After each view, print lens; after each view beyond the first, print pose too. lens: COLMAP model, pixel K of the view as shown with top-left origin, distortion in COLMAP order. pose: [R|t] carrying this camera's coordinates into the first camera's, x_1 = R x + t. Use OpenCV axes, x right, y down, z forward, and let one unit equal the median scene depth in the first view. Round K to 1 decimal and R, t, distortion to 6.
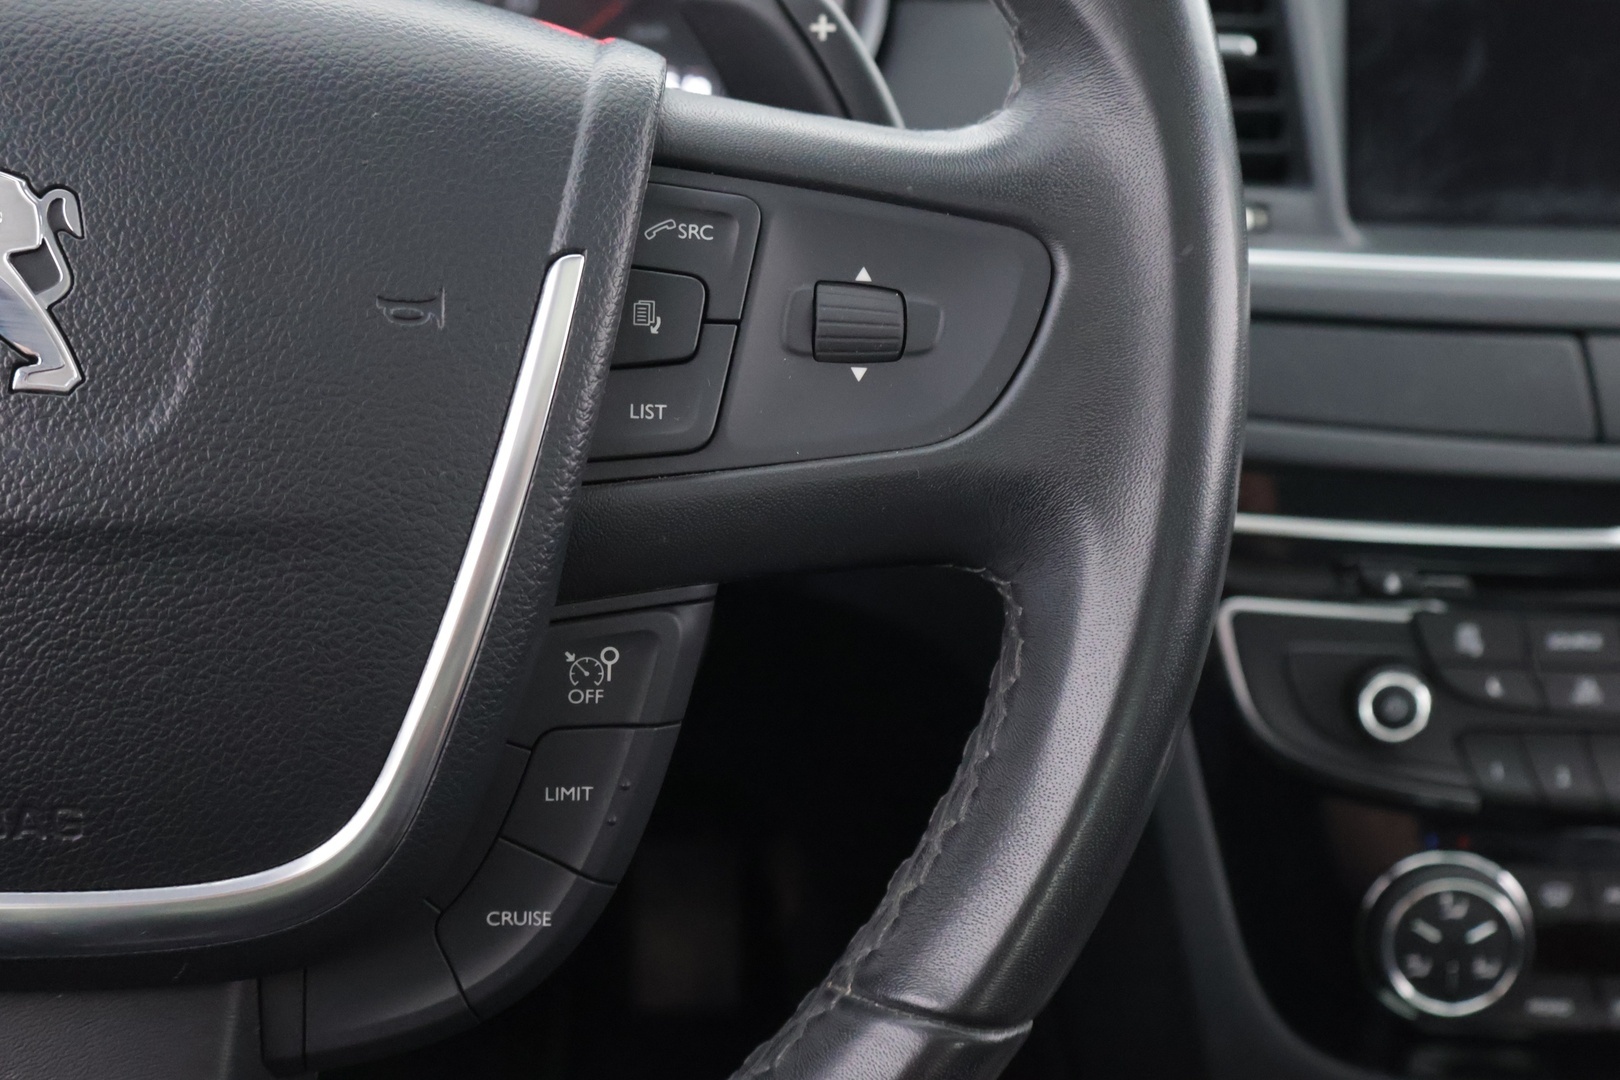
lens RADIAL K [[2127.1, 0, 810.0], [0, 2127.1, 540.0], [0, 0, 1]] dist [0.007886, -0.016629]
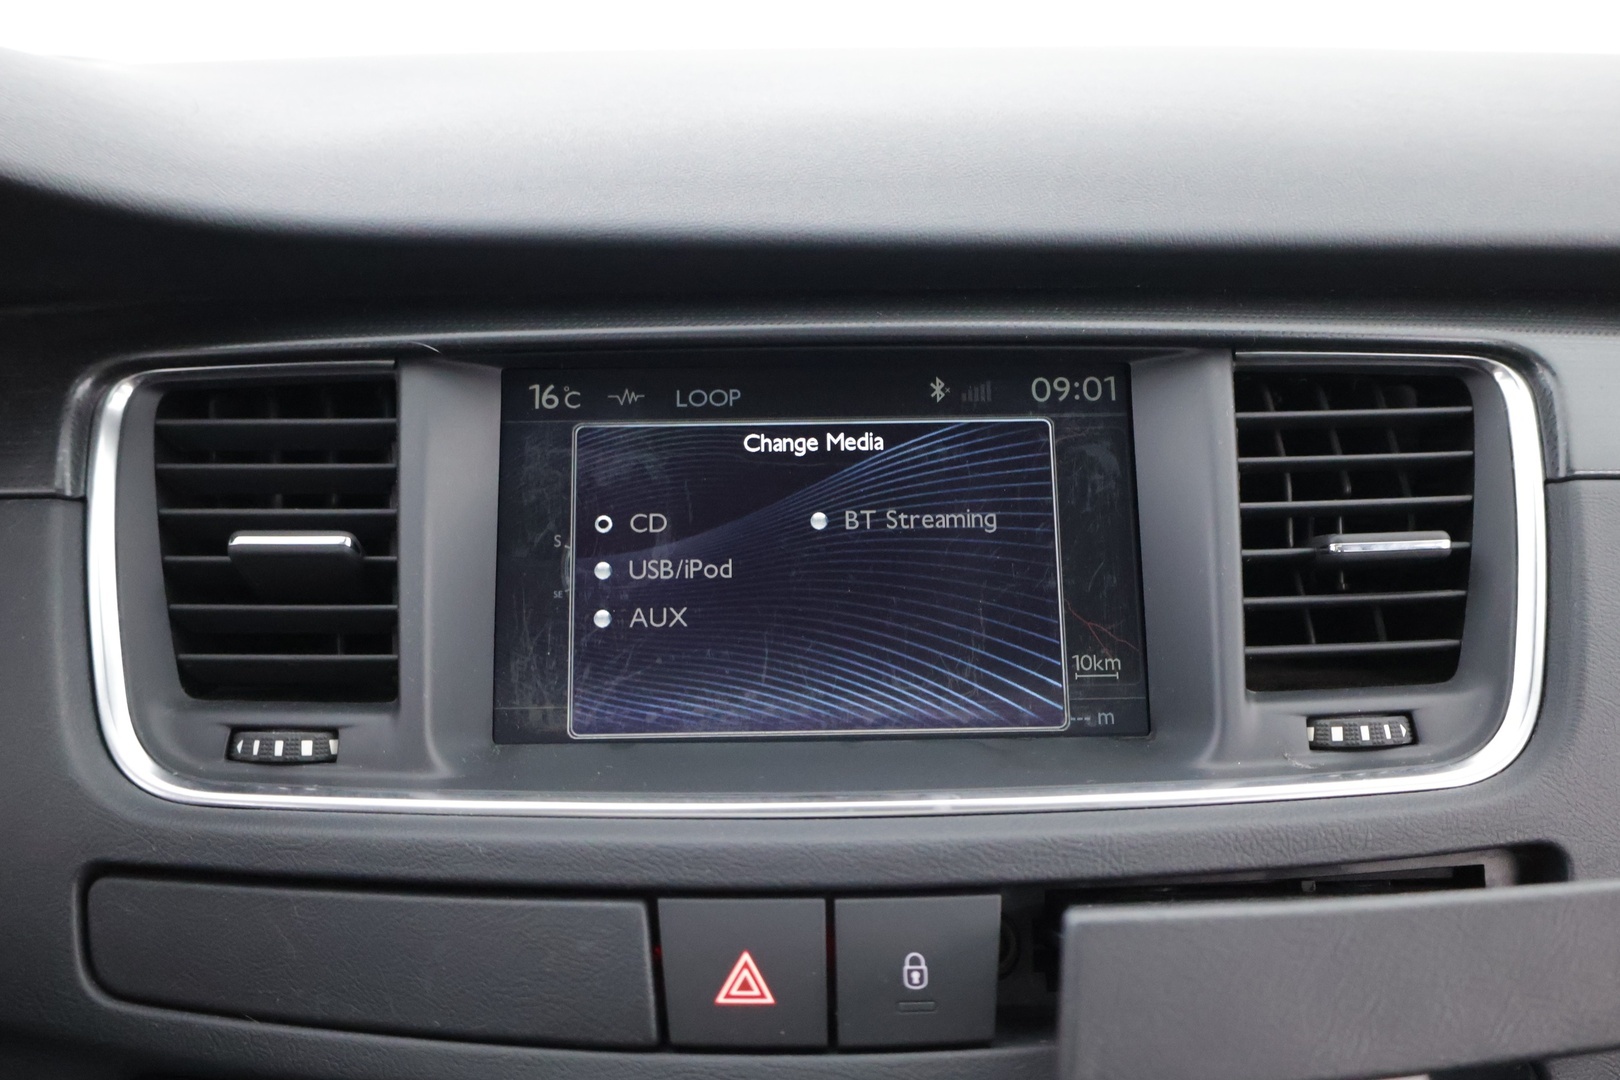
lens RADIAL K [[1662.4, 0, 805.7], [0, 1662.4, 540.1], [0, 0, 1]] dist [-0.002203, 0.006191]
pose [[0.993786, -0.035911, -0.105351, 0.754564], [0.012317, 0.976191, -0.216564, -0.142399], [0.110620, 0.213921, 0.970567, 0.621523]]
